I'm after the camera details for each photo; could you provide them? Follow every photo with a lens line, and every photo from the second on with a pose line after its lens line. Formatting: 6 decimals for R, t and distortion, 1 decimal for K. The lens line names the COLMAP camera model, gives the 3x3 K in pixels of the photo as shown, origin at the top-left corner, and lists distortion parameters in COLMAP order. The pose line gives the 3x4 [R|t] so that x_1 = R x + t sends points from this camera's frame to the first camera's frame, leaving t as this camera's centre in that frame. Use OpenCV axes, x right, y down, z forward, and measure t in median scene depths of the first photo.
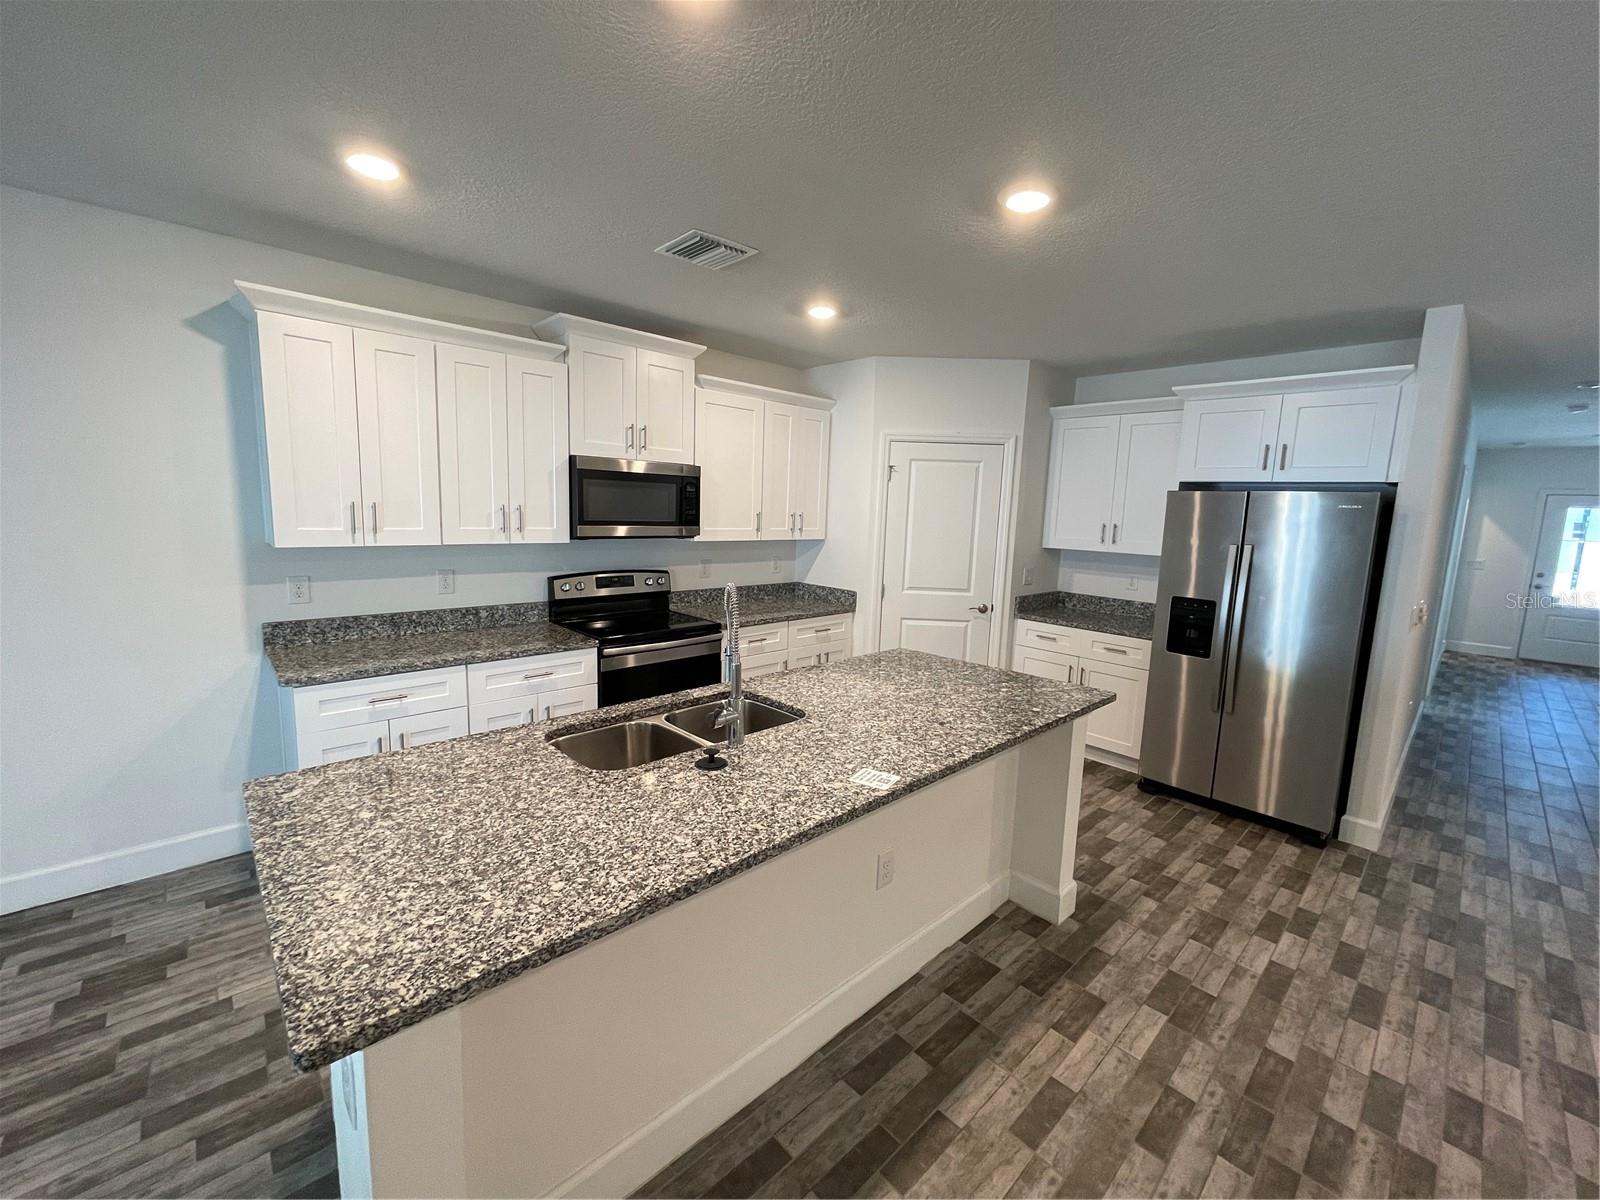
lens RADIAL K [[644.1, 0, 808.4], [0, 644.1, 592.0], [0, 0, 1]] dist [0.001652, -0.001143]
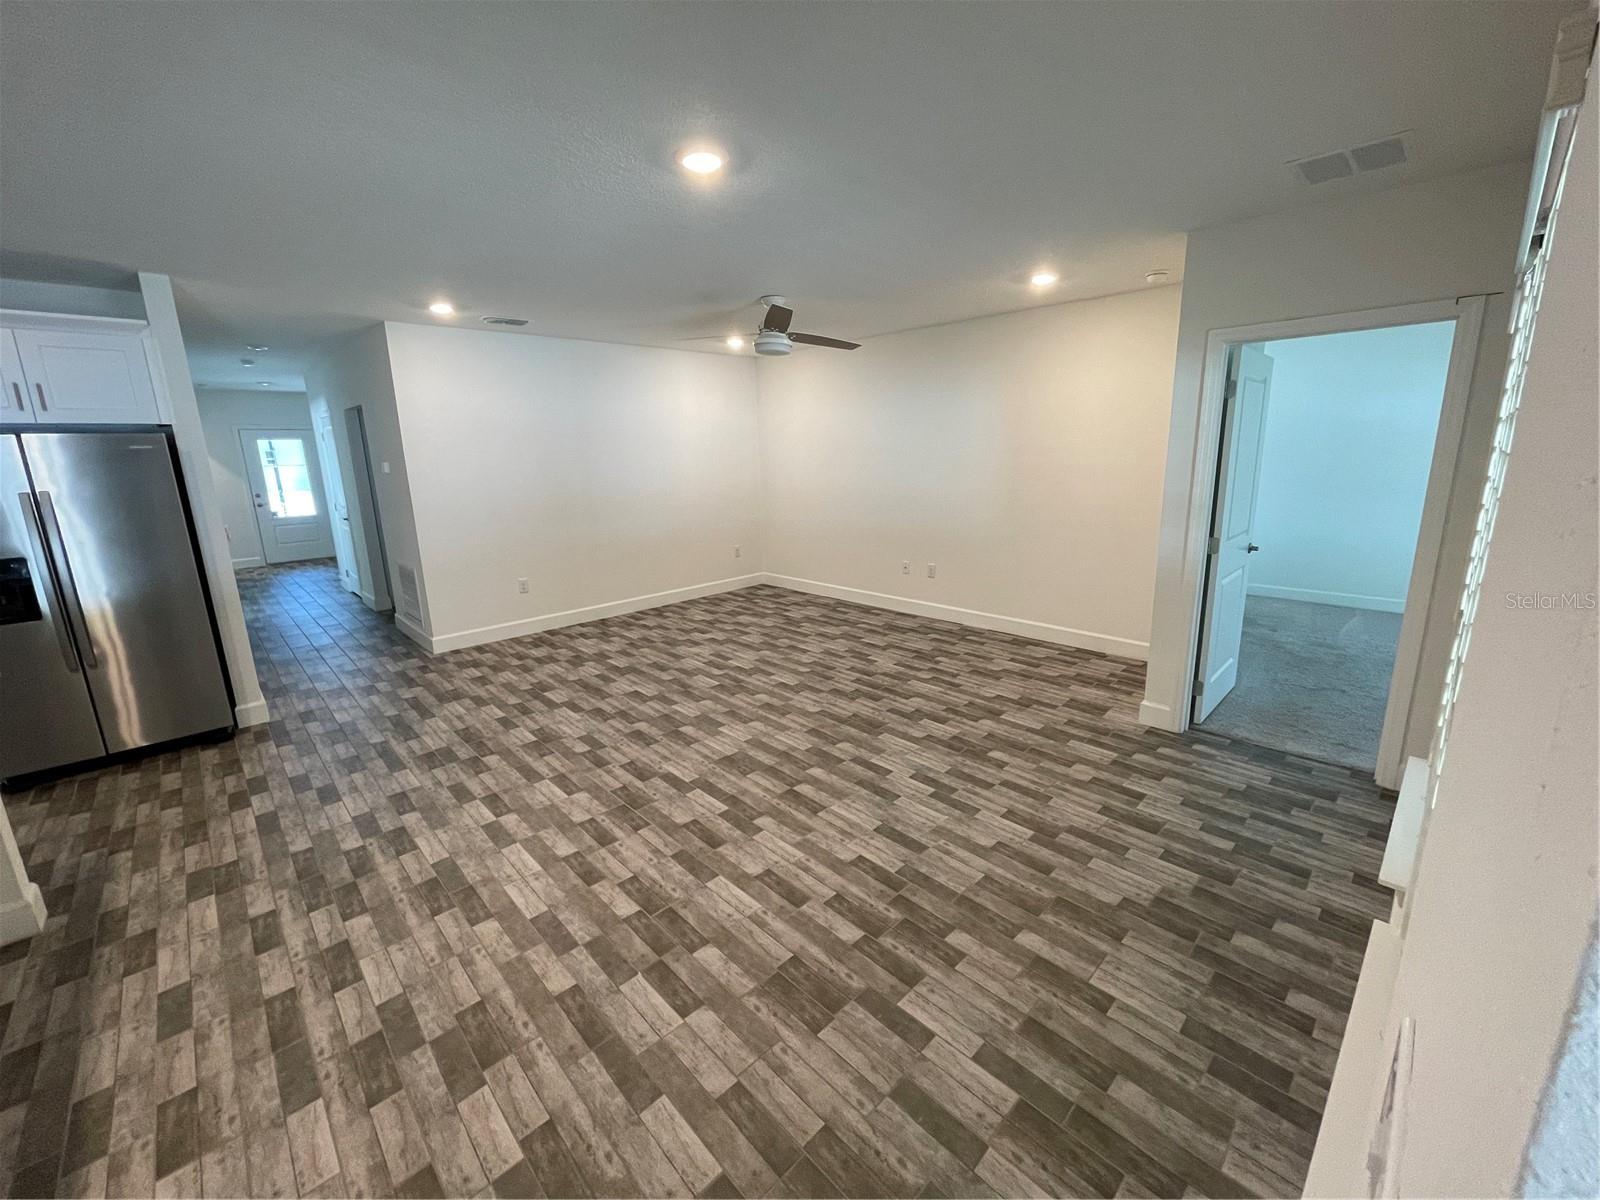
lens RADIAL K [[644.1, 0, 807.5], [0, 644.1, 593.6], [0, 0, 1]] dist [0.001652, -0.001143]
pose [[-0.012691, -0.259061, 0.965778, -0.380375], [0.158999, 0.953044, 0.257735, 0.006087], [-0.987197, 0.156828, 0.029095, -0.158640]]
